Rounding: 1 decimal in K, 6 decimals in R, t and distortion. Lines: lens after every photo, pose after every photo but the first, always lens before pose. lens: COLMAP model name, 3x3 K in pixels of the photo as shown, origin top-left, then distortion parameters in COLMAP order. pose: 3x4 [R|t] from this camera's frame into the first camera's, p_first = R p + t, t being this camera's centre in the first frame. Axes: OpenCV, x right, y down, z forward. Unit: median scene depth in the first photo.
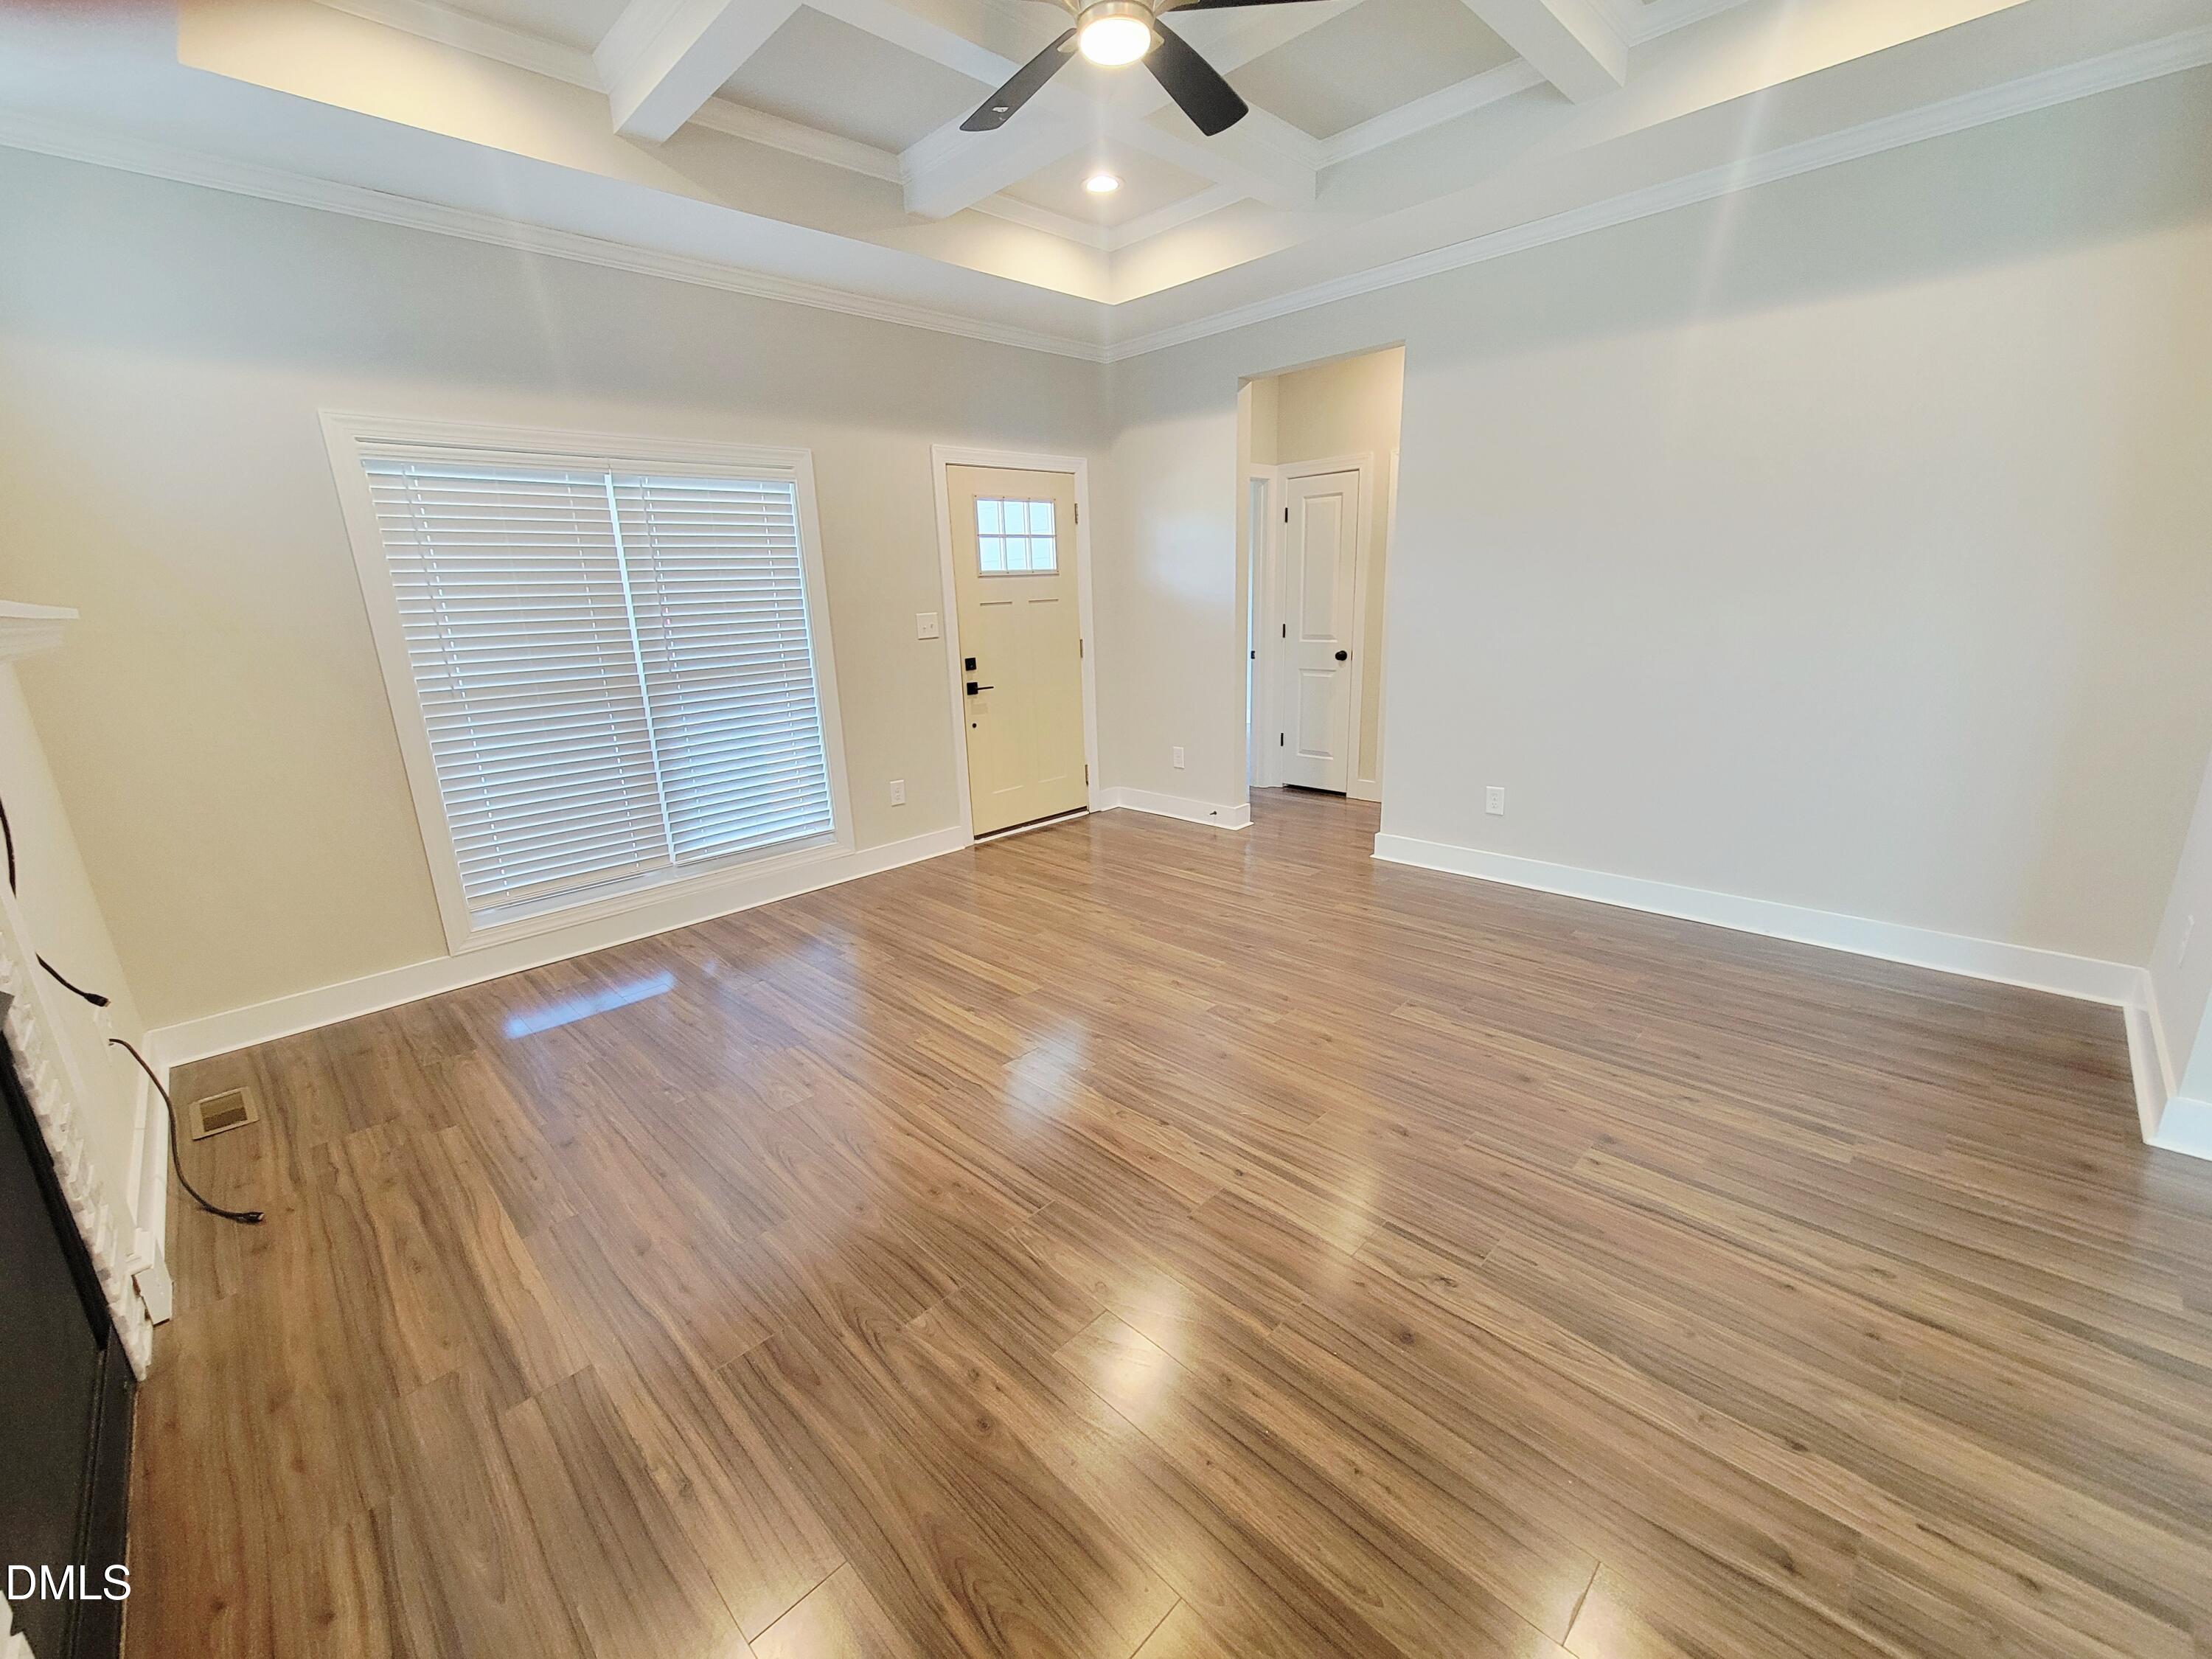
lens RADIAL K [[901.2, 0, 1092.1], [0, 901.2, 829.9], [0, 0, 1]] dist [0.005045, -0.002835]
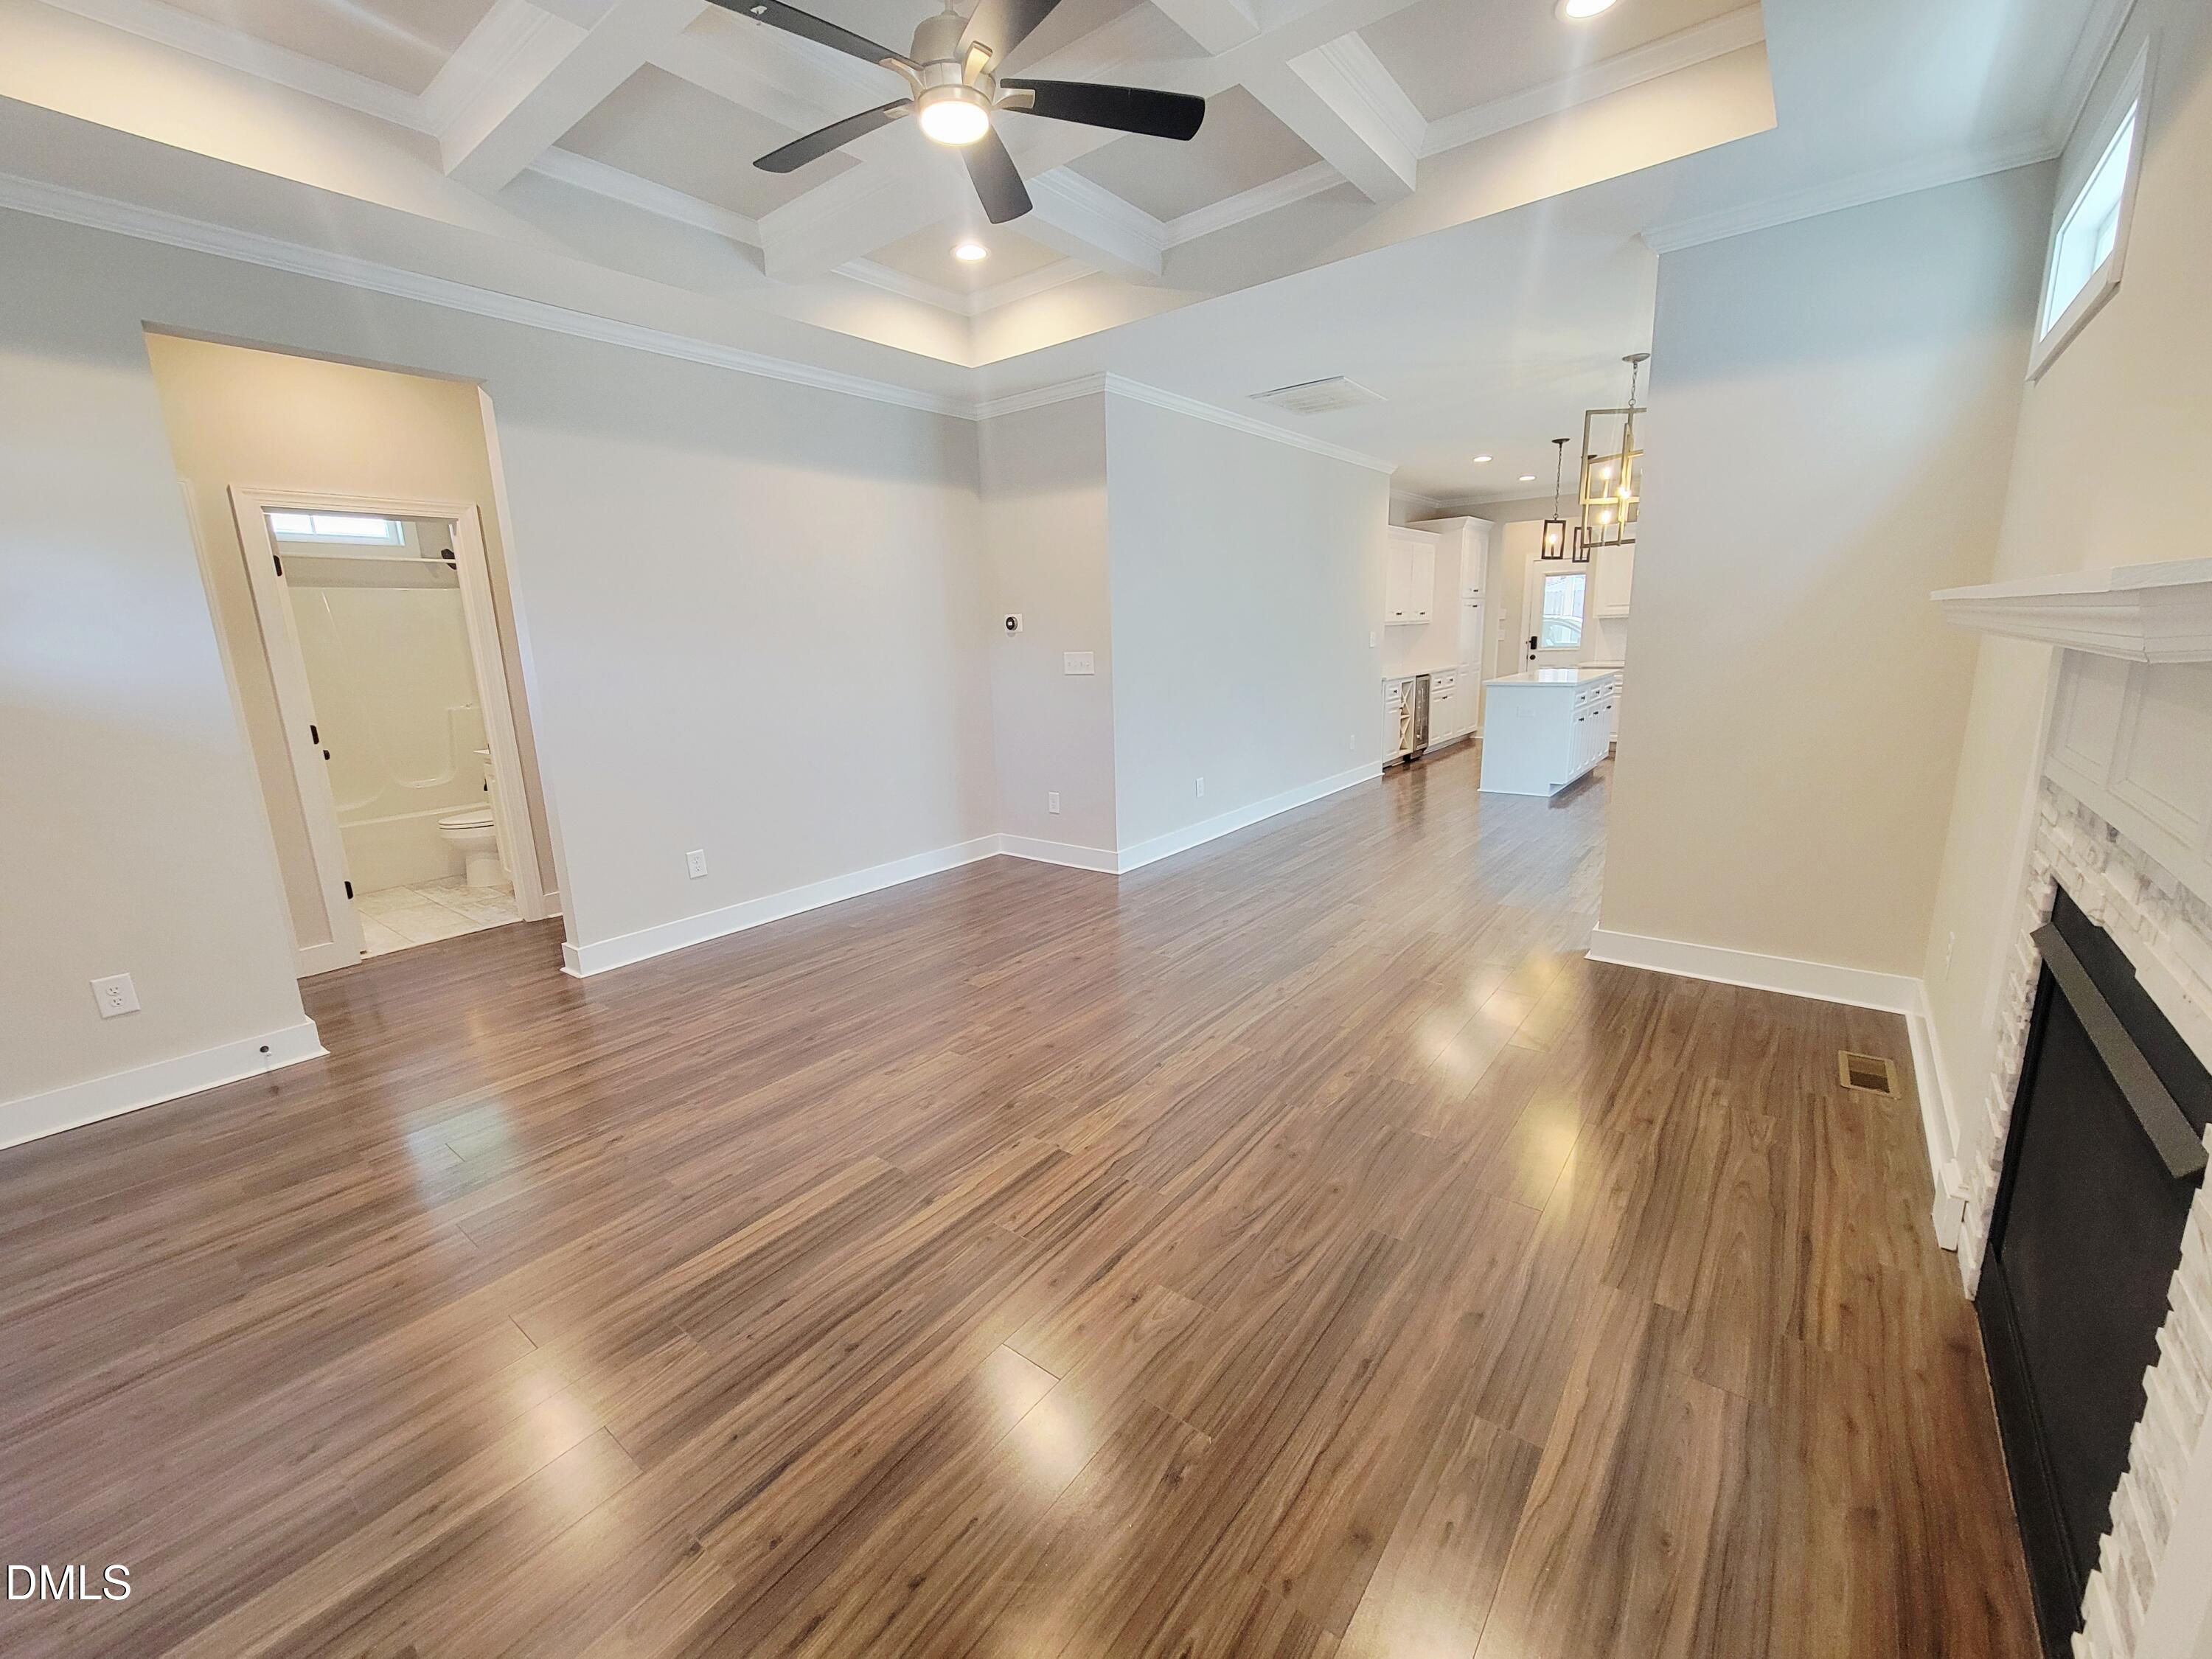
lens RADIAL K [[900.0, 0, 1092.6], [0, 900.0, 830.3], [0, 0, 1]] dist [0.004623, -0.004309]
pose [[-0.118839, -0.175800, 0.977226, -0.641126], [0.294071, 0.933813, 0.203752, -0.152216], [-0.948367, 0.311588, -0.059276, 0.646141]]
